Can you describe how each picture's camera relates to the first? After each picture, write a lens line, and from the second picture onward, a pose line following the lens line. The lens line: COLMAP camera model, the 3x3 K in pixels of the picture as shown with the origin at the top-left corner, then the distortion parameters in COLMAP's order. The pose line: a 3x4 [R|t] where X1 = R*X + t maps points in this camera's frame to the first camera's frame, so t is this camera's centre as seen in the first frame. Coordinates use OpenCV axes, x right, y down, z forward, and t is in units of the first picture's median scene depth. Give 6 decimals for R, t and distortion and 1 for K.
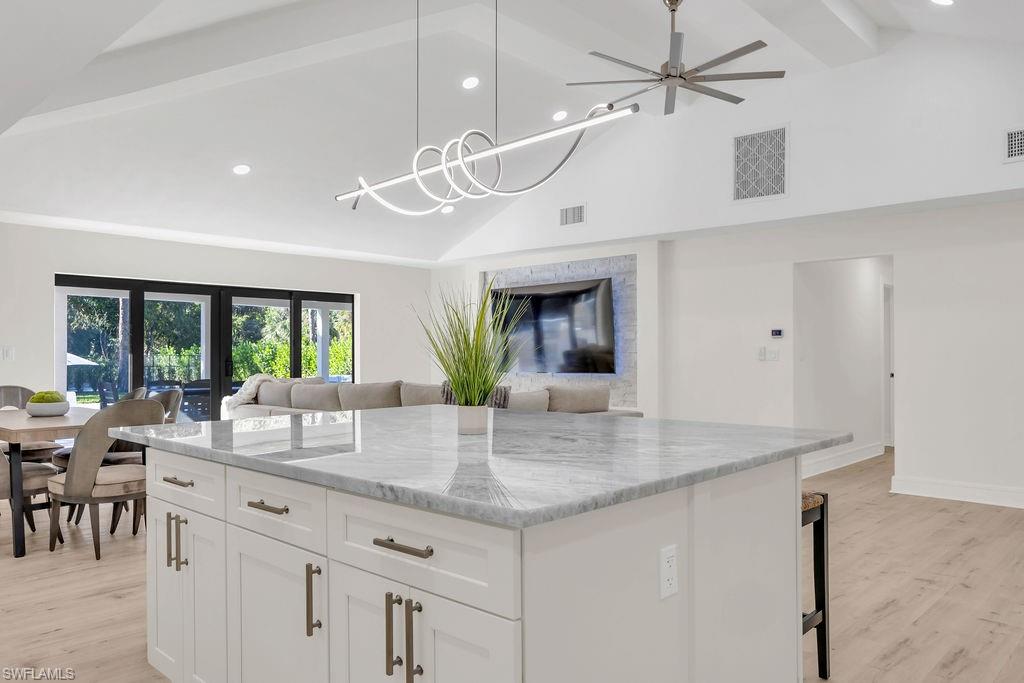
lens RADIAL K [[726.0, 0, 512.9], [0, 726.0, 345.2], [0, 0, 1]] dist [0.001054, 0.000324]
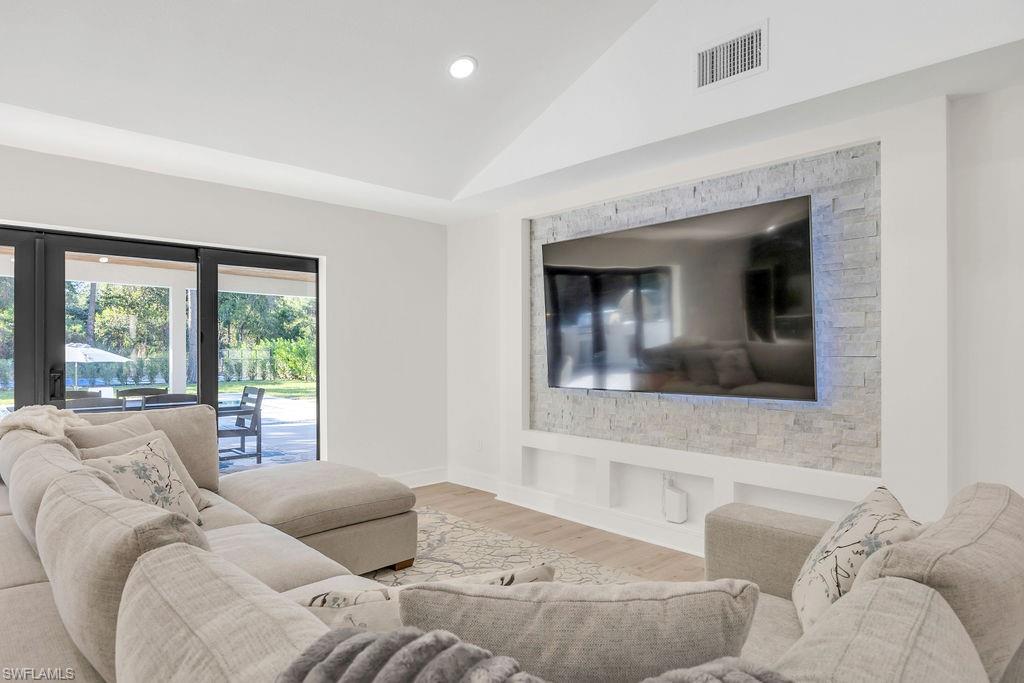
lens RADIAL K [[616.9, 0, 510.4], [0, 616.9, 343.7], [0, 0, 1]] dist [0.000423, 0.000080]
pose [[0.998683, -0.000239, -0.051312, -0.034140], [0.000424, 0.999993, 0.003606, 0.000635], [0.051311, -0.003623, 0.998676, 0.558352]]
